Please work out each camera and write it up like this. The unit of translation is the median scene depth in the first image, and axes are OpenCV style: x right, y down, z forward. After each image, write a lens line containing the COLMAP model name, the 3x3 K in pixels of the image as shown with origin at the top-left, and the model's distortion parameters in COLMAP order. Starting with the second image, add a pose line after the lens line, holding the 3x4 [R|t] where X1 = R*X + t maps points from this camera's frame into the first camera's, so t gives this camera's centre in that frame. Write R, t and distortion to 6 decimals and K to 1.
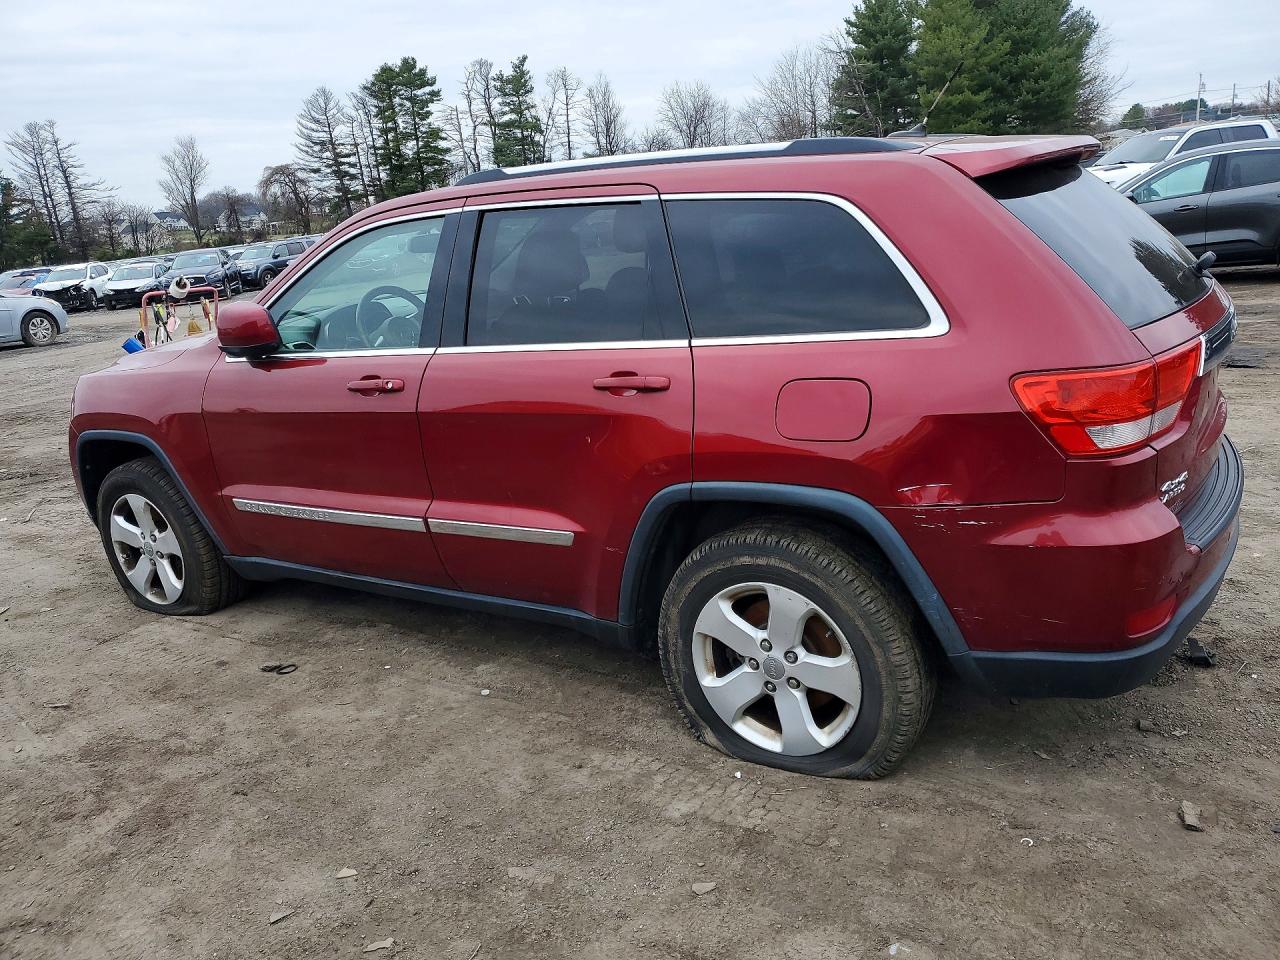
lens RADIAL K [[966.2, 0, 640.0], [0, 966.2, 480.0], [0, 0, 1]] dist [0.018881, 0.003535]
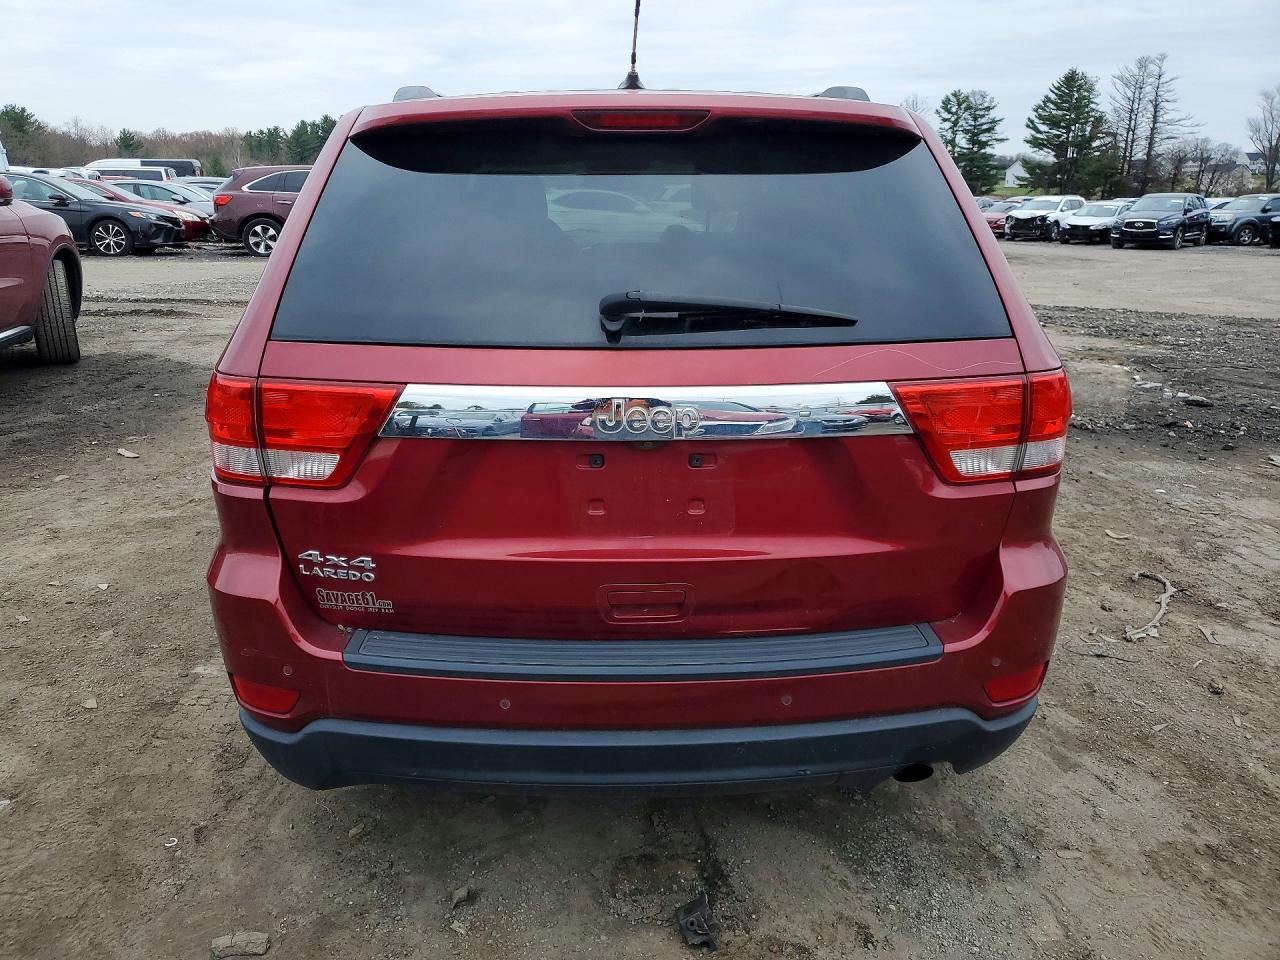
lens RADIAL K [[999.9, 0, 638.5], [0, 999.9, 442.4], [0, 0, 1]] dist [0.016856, 0.011931]
pose [[0.554012, 0.298023, -0.777337, 0.457380], [-0.286858, 0.944885, 0.157814, -0.096315], [0.781526, 0.135554, 0.608968, 0.253409]]
